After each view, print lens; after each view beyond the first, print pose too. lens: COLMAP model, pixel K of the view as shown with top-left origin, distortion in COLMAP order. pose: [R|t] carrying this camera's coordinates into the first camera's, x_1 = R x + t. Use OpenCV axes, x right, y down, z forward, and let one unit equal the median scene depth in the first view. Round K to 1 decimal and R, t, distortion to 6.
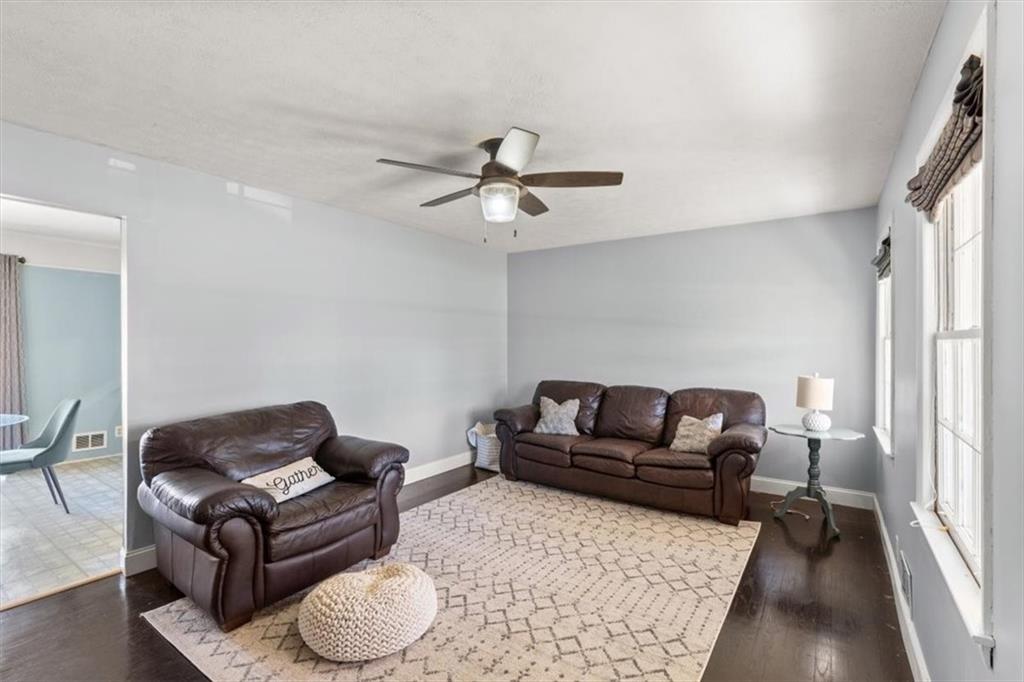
lens RADIAL K [[474.8, 0, 512.0], [0, 474.8, 341.0], [0, 0, 1]] dist [-0.003436, -0.000159]
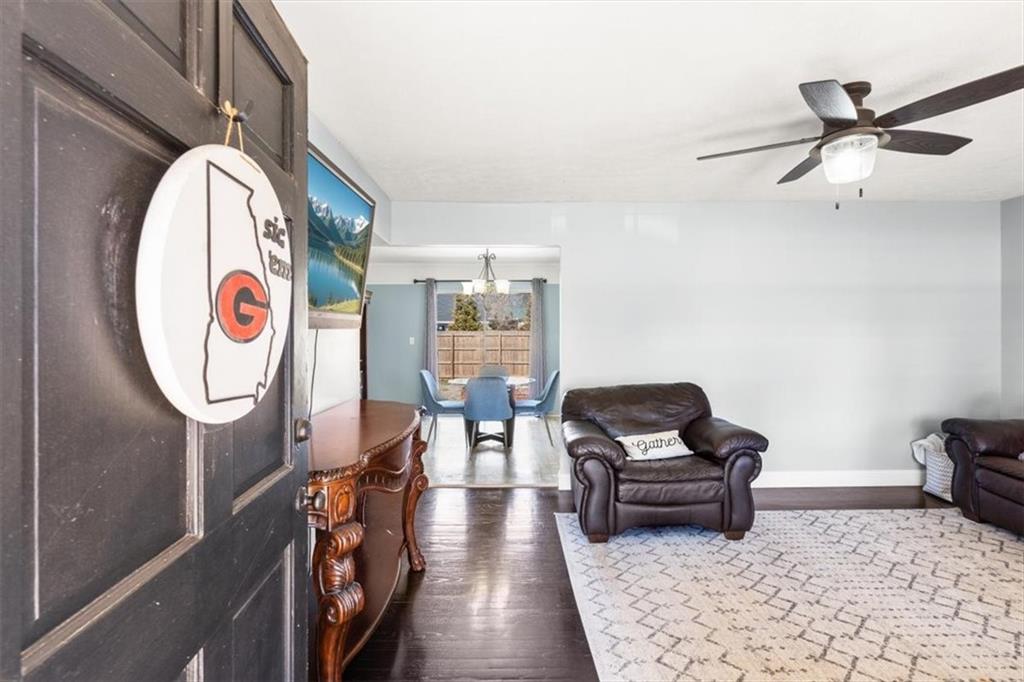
lens RADIAL K [[477.4, 0, 512.9], [0, 477.4, 329.9], [0, 0, 1]] dist [0.002744, 0.001015]
pose [[0.573196, -0.015816, -0.819265, 0.294392], [0.008799, 0.999875, -0.013146, 0.015872], [0.819371, 0.000326, 0.573264, 0.024620]]
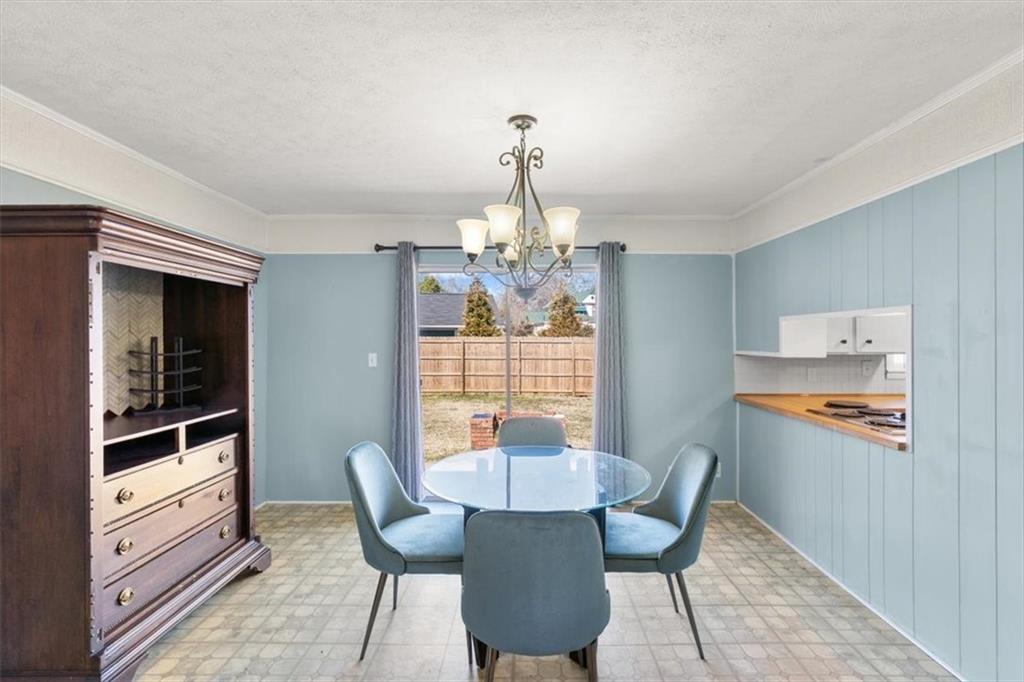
lens RADIAL K [[474.8, 0, 512.0], [0, 474.8, 341.0], [0, 0, 1]] dist [-0.003436, -0.000159]
pose [[0.547414, -0.002232, -0.836859, -0.730959], [0.004699, 0.999989, 0.000406, -0.017107], [0.836849, -0.004154, 0.547419, 0.625117]]
